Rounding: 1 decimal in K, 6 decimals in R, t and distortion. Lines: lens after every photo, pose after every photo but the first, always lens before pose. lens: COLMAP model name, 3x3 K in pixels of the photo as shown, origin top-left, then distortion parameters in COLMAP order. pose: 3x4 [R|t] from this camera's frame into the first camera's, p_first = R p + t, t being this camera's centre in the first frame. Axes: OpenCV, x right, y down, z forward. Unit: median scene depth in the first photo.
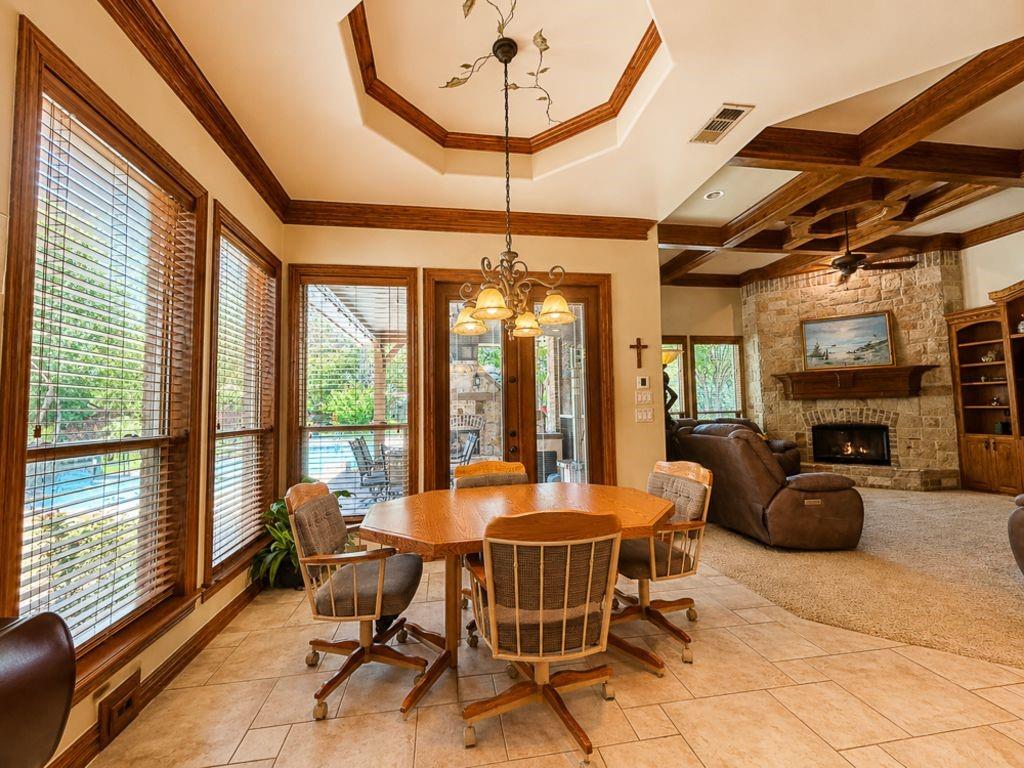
lens RADIAL K [[424.9, 0, 512.0], [0, 424.9, 384.0], [0, 0, 1]] dist [-0.000043, -0.000050]
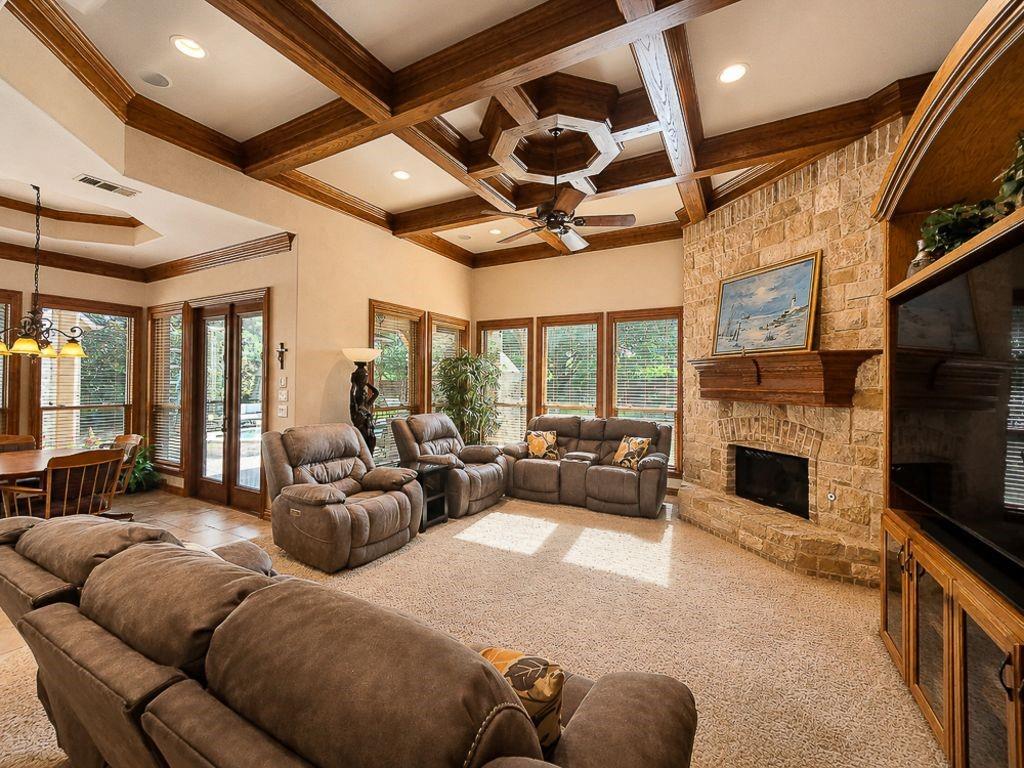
lens RADIAL K [[424.9, 0, 512.0], [0, 424.9, 384.0], [0, 0, 1]] dist [-0.000043, -0.000050]
pose [[0.785481, 0.032934, -0.618008, 0.935162], [0.013222, 0.997462, 0.069961, -0.043431], [0.618744, -0.063124, 0.783052, 0.305411]]
